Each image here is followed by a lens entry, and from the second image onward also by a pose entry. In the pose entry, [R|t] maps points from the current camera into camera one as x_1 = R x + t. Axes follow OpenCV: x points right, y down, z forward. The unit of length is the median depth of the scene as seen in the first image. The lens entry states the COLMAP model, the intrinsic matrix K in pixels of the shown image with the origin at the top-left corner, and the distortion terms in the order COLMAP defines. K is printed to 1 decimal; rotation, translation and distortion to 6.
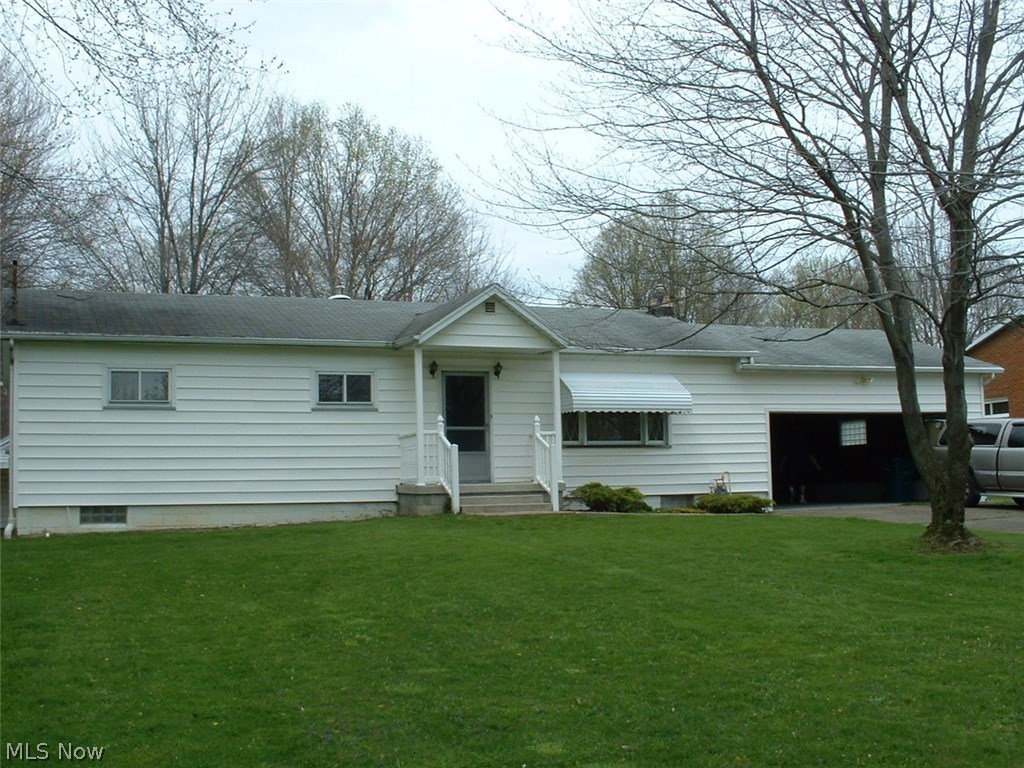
lens RADIAL K [[1252.3, 0, 512.0], [0, 1252.3, 384.0], [0, 0, 1]] dist [-0.228339, 0.035642]
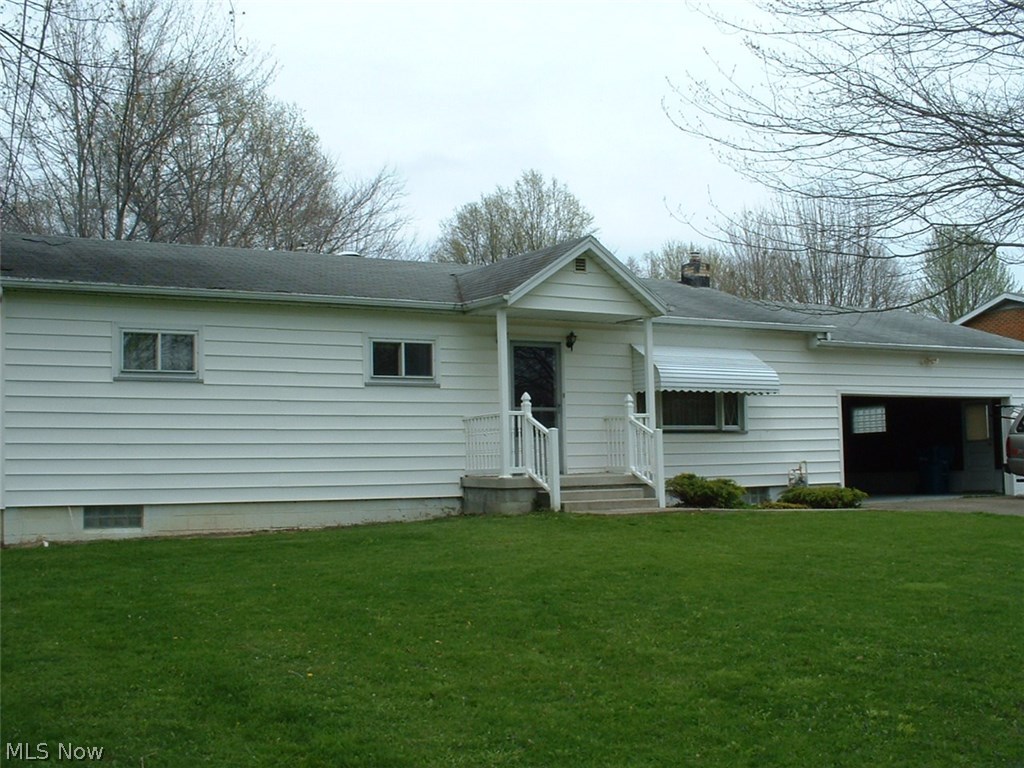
lens RADIAL K [[1252.3, 0, 512.0], [0, 1252.3, 384.0], [0, 0, 1]] dist [-0.228339, 0.035642]
pose [[0.988565, 0.011003, 0.150395, -0.185302], [-0.012510, 0.999880, 0.009082, 0.011410], [-0.150277, -0.010860, 0.988584, 0.177878]]
